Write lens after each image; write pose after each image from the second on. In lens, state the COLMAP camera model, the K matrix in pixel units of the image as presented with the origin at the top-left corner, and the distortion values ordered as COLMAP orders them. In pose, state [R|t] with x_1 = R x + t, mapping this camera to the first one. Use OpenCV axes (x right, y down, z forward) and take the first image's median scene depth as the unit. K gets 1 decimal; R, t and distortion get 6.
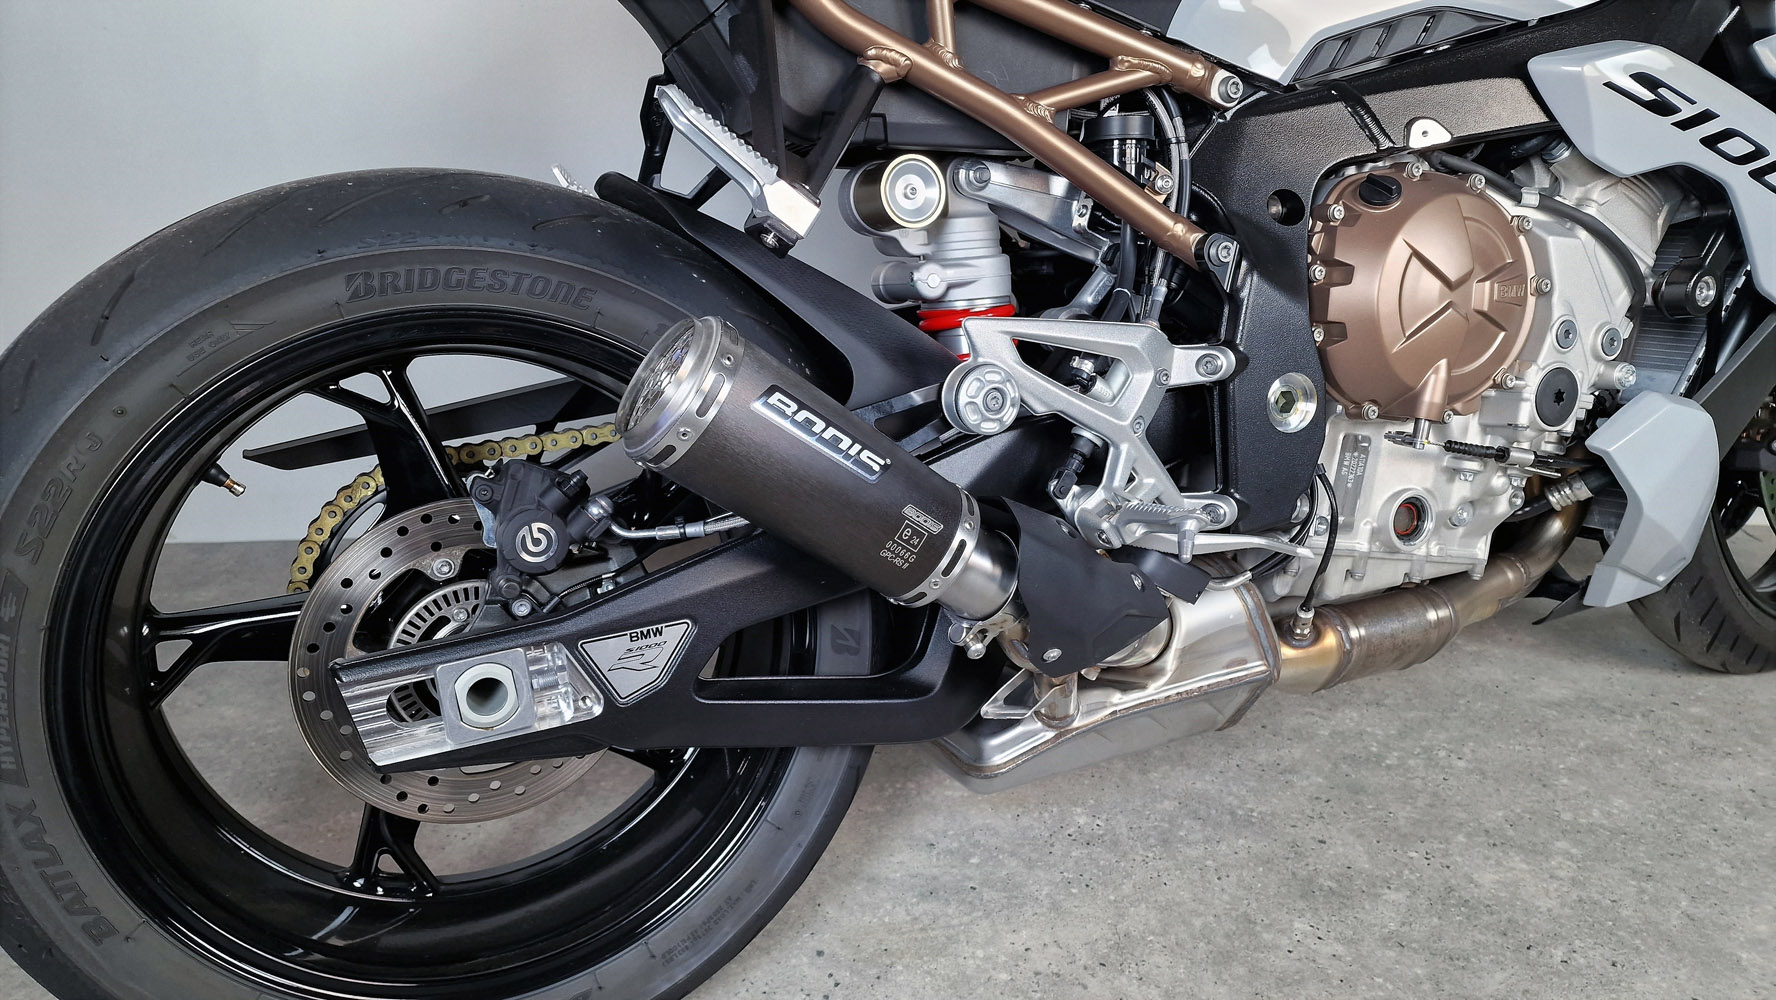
lens RADIAL K [[1100.8, 0, 904.9], [0, 1100.8, 463.2], [0, 0, 1]] dist [0.013615, -0.016871]
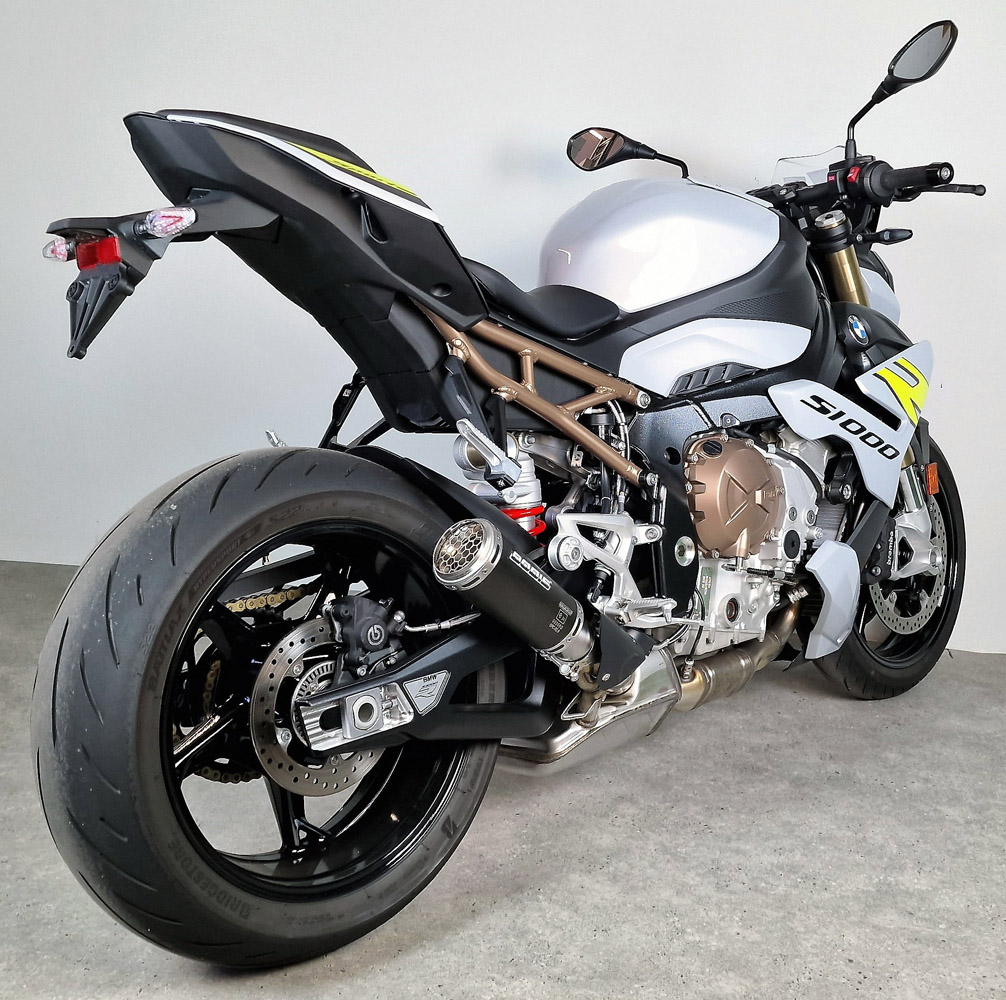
lens RADIAL K [[1100.6, 0, 539.5], [0, 1100.6, 491.3], [0, 0, 1]] dist [0.077612, 0.000000]
pose [[0.929379, -0.020001, 0.368584, -0.633517], [0.069709, 0.990074, -0.122044, 0.063998], [-0.362485, 0.139119, 0.921548, -0.776863]]
